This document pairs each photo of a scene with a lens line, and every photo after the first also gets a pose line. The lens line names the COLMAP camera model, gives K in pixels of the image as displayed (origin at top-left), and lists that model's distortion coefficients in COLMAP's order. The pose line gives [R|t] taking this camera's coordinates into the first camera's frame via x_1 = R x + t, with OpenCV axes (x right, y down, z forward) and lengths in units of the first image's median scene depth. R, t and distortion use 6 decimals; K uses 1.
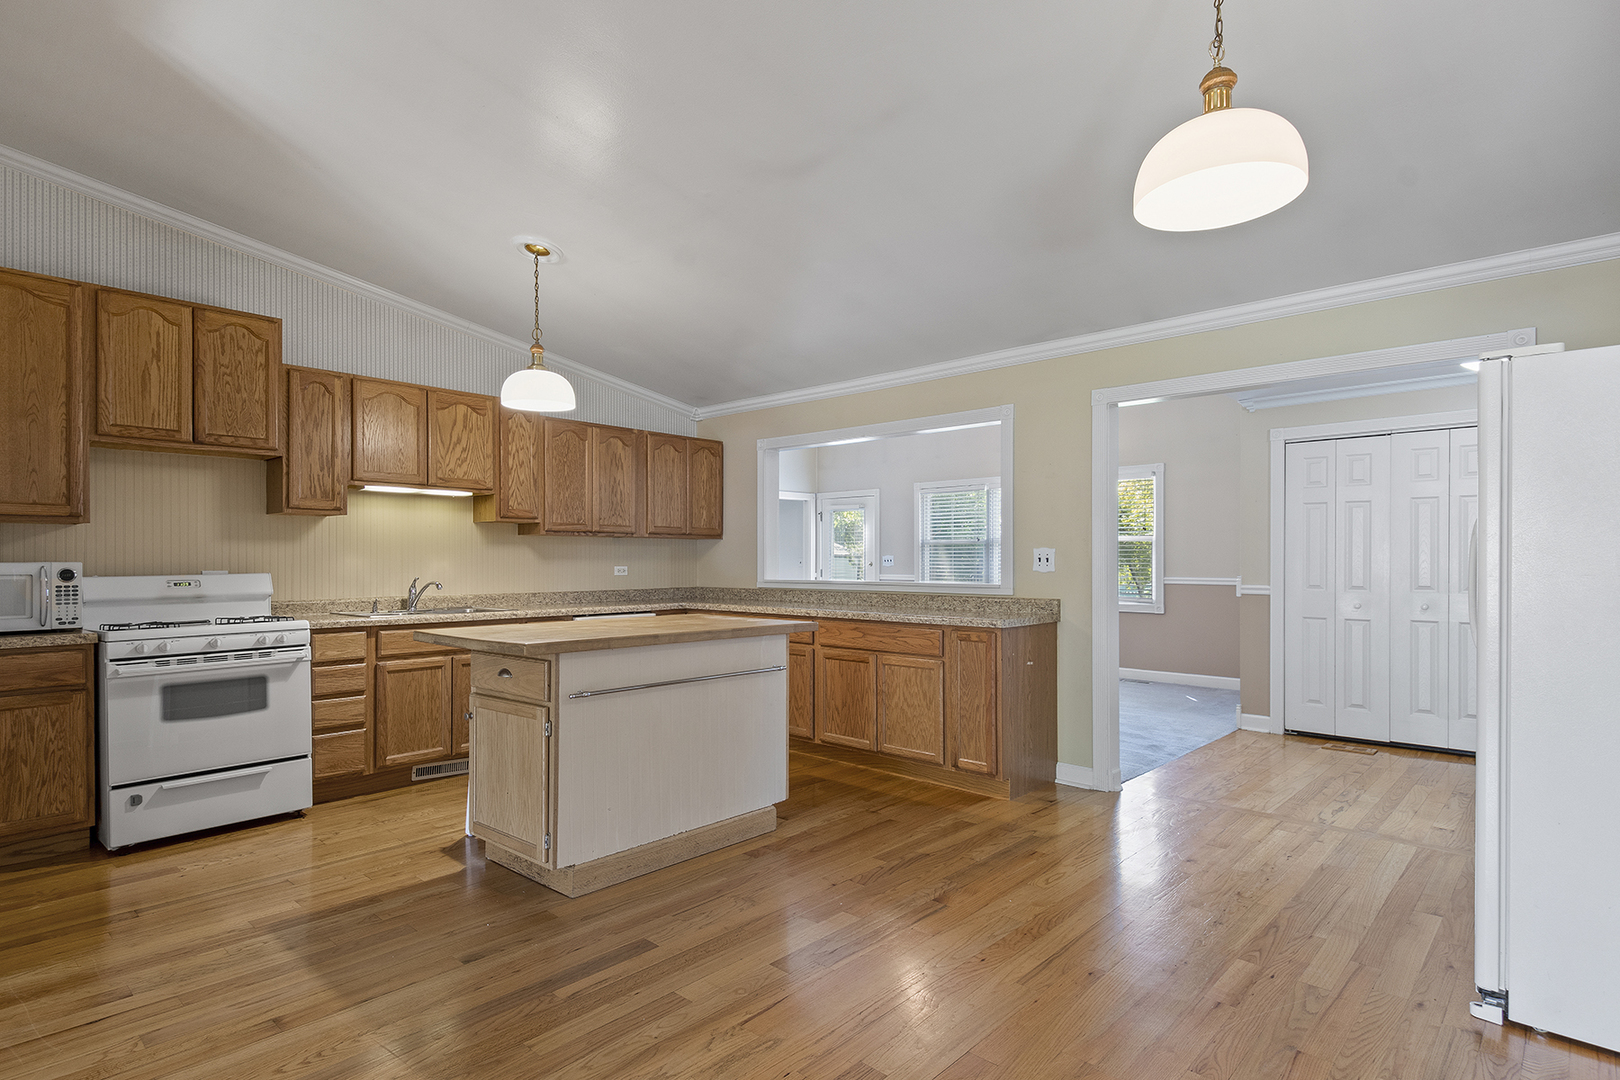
lens RADIAL K [[838.3, 0, 788.4], [0, 838.3, 556.3], [0, 0, 1]] dist [0.059136, -0.028529]
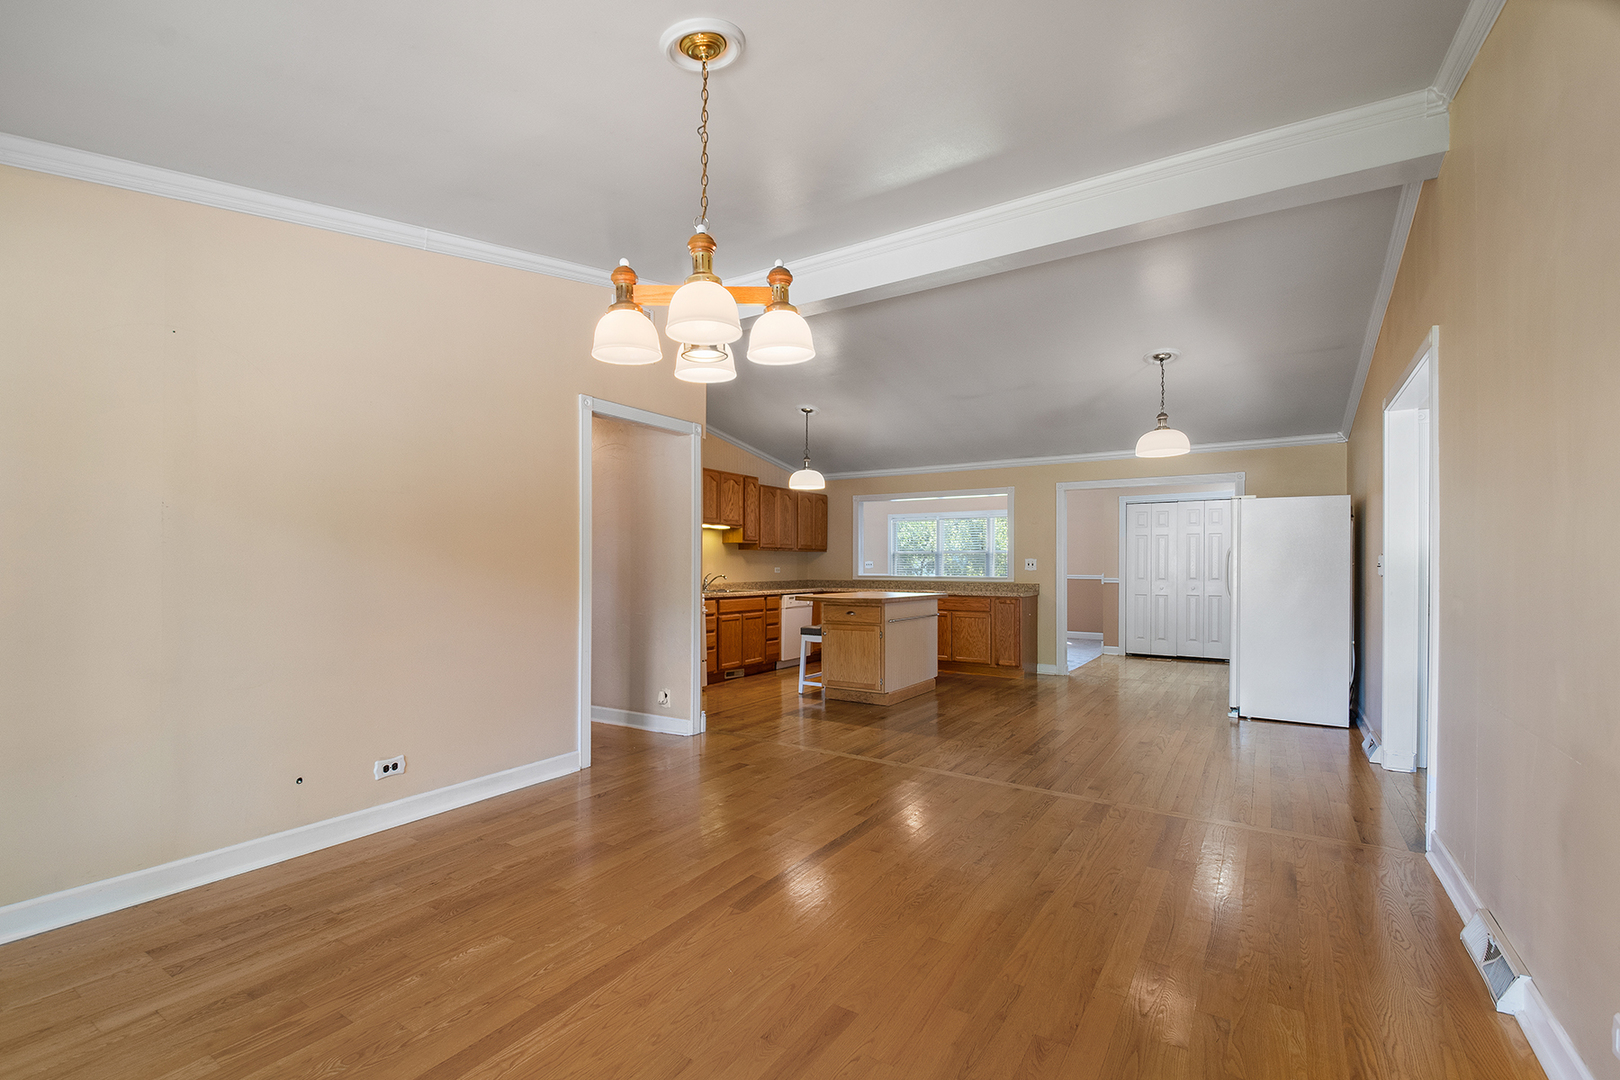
lens RADIAL K [[721.2, 0, 784.7], [0, 721.2, 555.8], [0, 0, 1]] dist [0.046790, -0.039115]
pose [[0.985996, 0.004900, 0.166699, -0.606143], [-0.003624, 0.999962, -0.007957, -0.000798], [-0.166732, 0.007242, 0.985976, -0.655713]]
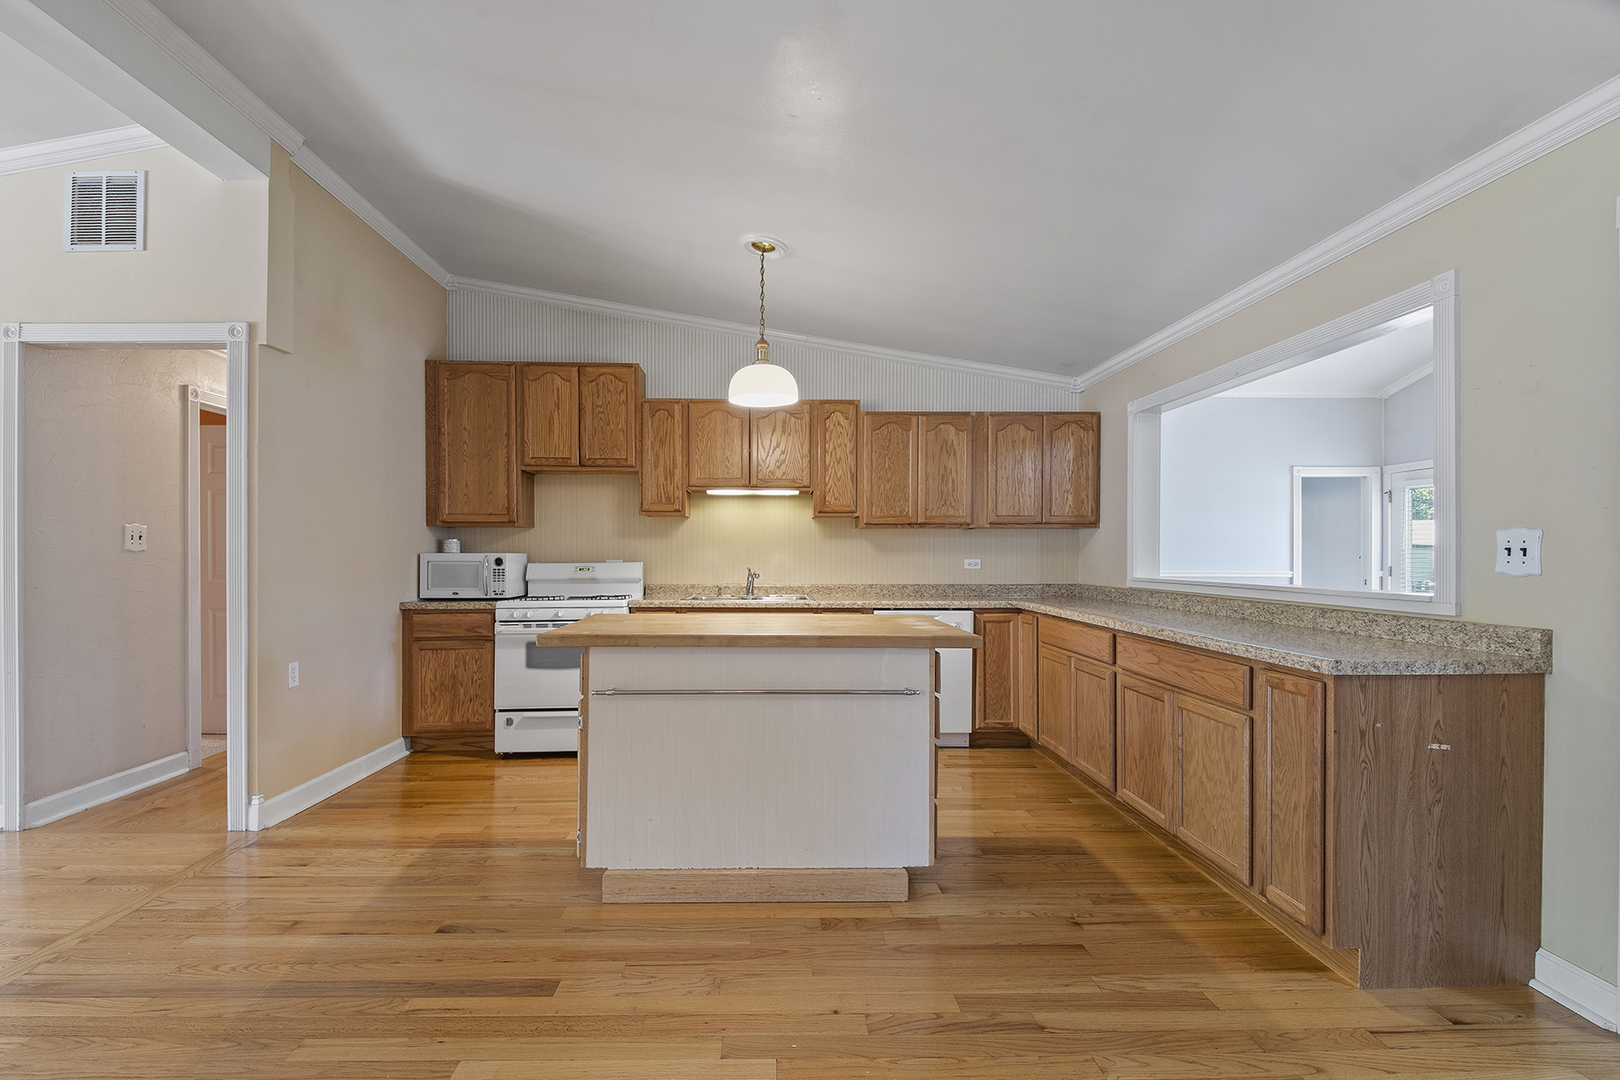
lens RADIAL K [[721.2, 0, 784.7], [0, 721.2, 555.8], [0, 0, 1]] dist [0.046790, -0.039115]
pose [[0.701045, 0.003070, -0.713110, 0.326777], [0.001271, 0.999984, 0.005555, 0.004049], [0.713116, -0.004800, 0.701030, 0.390862]]
